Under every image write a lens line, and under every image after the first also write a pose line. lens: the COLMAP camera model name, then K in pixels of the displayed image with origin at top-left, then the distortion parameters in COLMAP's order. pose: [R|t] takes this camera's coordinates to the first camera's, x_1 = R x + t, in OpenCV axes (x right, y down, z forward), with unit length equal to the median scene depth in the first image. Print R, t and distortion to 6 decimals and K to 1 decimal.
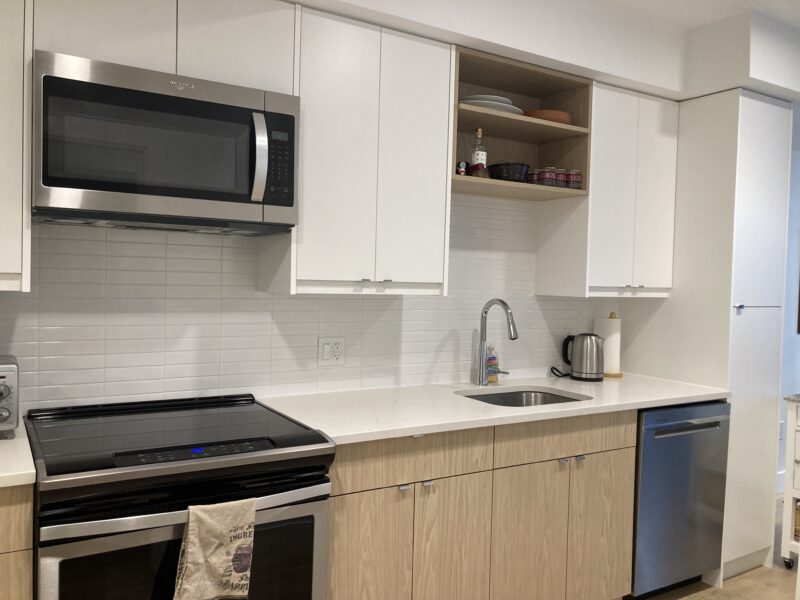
lens RADIAL K [[655.9, 0, 402.7], [0, 655.9, 292.2], [0, 0, 1]] dist [0.053060, -0.076944]
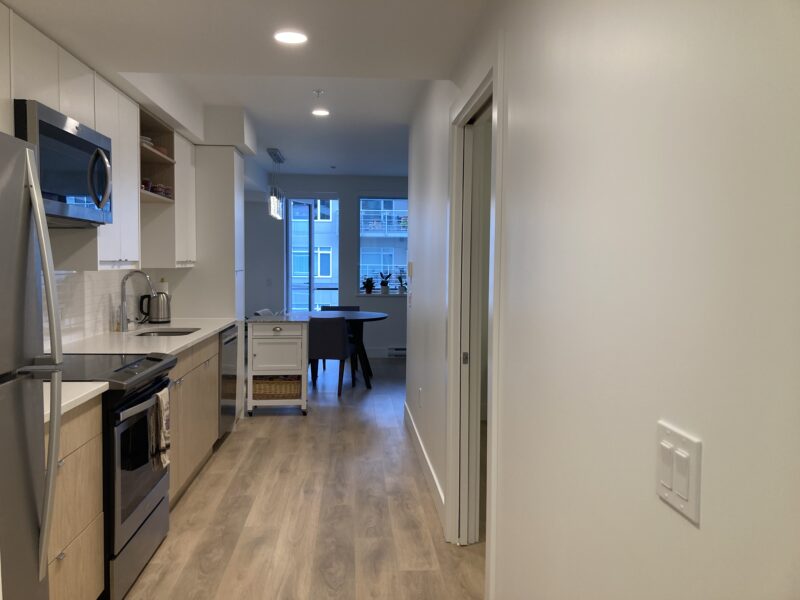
lens RADIAL K [[655.9, 0, 402.7], [0, 655.9, 292.2], [0, 0, 1]] dist [0.053060, -0.076944]
pose [[0.460270, -0.062522, 0.885575, -0.915113], [0.022163, 0.998015, 0.058941, -0.016583], [-0.887503, -0.007501, 0.460742, -0.216407]]
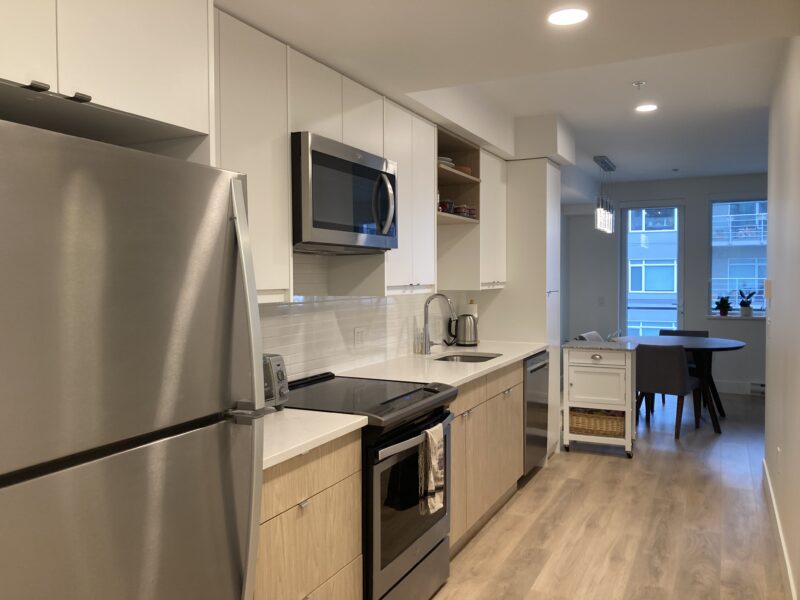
lens RADIAL K [[662.5, 0, 396.8], [0, 662.5, 290.1], [0, 0, 1]] dist [0.061258, -0.069425]
pose [[0.845254, -0.040884, 0.532798, -0.731991], [0.037009, 0.999154, 0.017957, -0.028336], [-0.533081, 0.004540, 0.846052, -0.196454]]
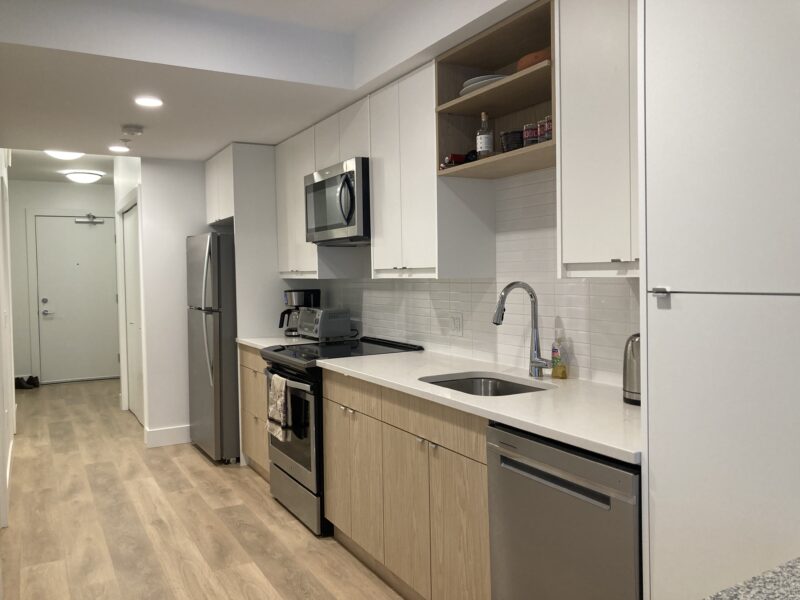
lens RADIAL K [[655.9, 0, 402.7], [0, 655.9, 292.2], [0, 0, 1]] dist [0.053060, -0.076944]
pose [[-0.042679, 0.002343, -0.999086, 1.097990], [-0.007622, 0.999967, 0.002671, 0.024414], [0.999060, 0.007729, -0.042660, 0.896398]]
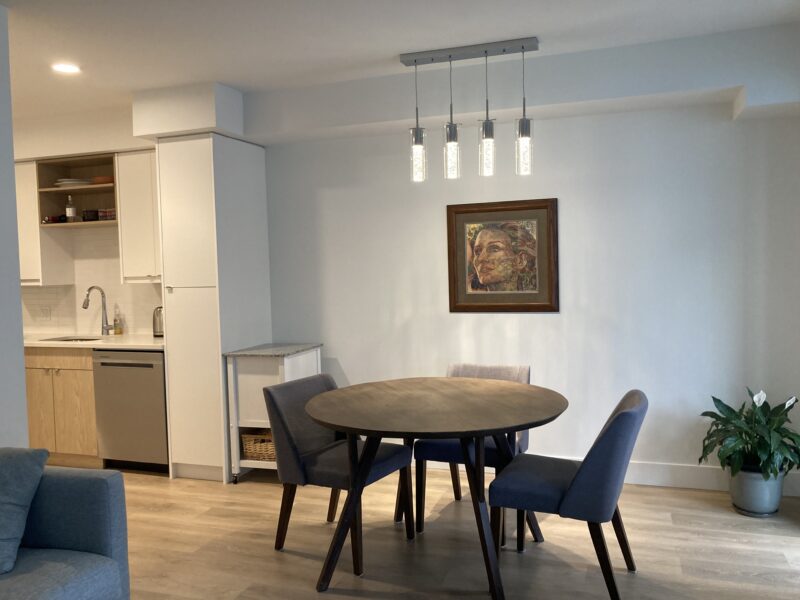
lens RADIAL K [[655.9, 0, 402.7], [0, 655.9, 292.2], [0, 0, 1]] dist [0.053060, -0.076944]
pose [[0.631393, -0.014556, -0.775327, 2.118626], [0.025778, 0.999665, 0.002225, 0.045890], [0.775035, -0.021391, 0.631556, 0.522502]]
